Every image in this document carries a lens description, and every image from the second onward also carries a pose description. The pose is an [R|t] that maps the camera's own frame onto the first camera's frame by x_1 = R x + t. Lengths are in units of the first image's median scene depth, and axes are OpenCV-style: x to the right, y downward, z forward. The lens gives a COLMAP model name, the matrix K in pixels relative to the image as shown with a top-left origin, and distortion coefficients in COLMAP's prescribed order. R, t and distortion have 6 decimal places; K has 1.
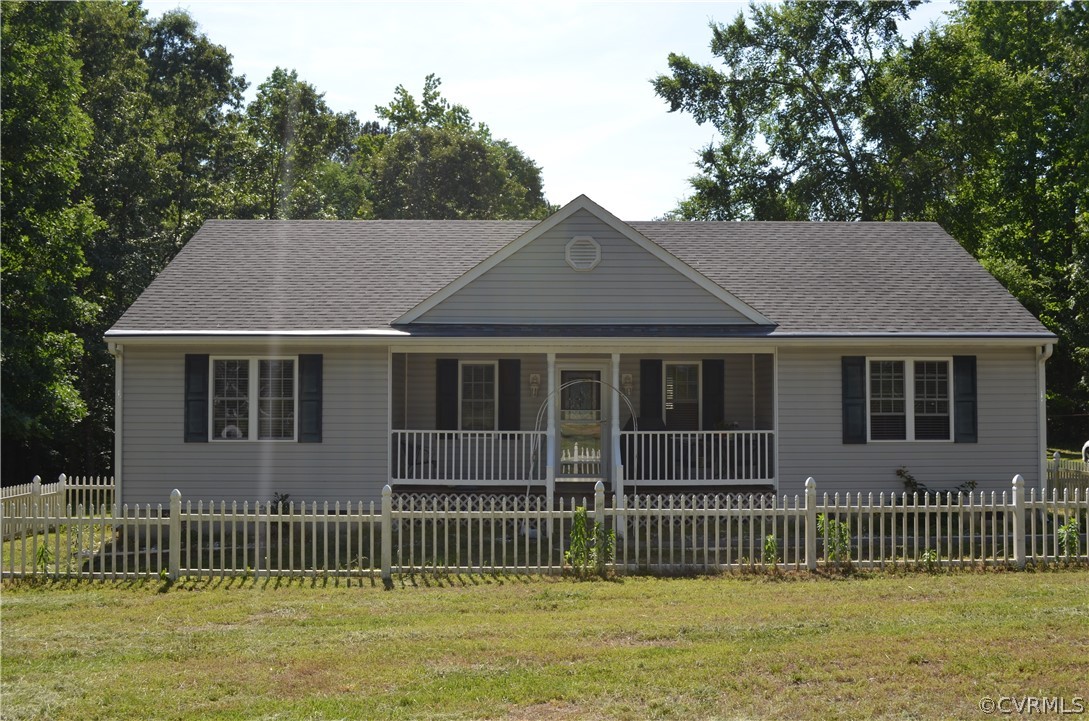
lens RADIAL K [[1160.6, 0, 546.2], [0, 1160.6, 364.0], [0, 0, 1]] dist [-0.054104, 0.000000]
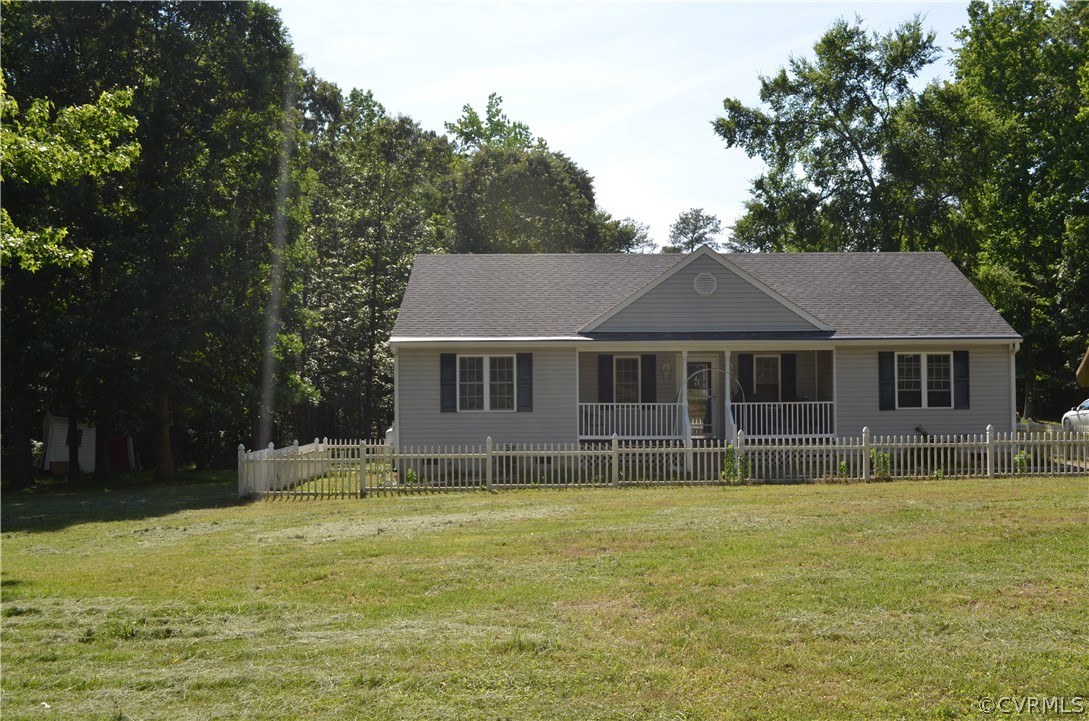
lens RADIAL K [[1160.6, 0, 541.3], [0, 1160.6, 364.6], [0, 0, 1]] dist [-0.054104, 0.000000]
pose [[0.999902, -0.007197, -0.012046, -0.148575], [0.007376, 0.999861, 0.014937, -0.014245], [0.011937, -0.015025, 0.999816, -0.456297]]
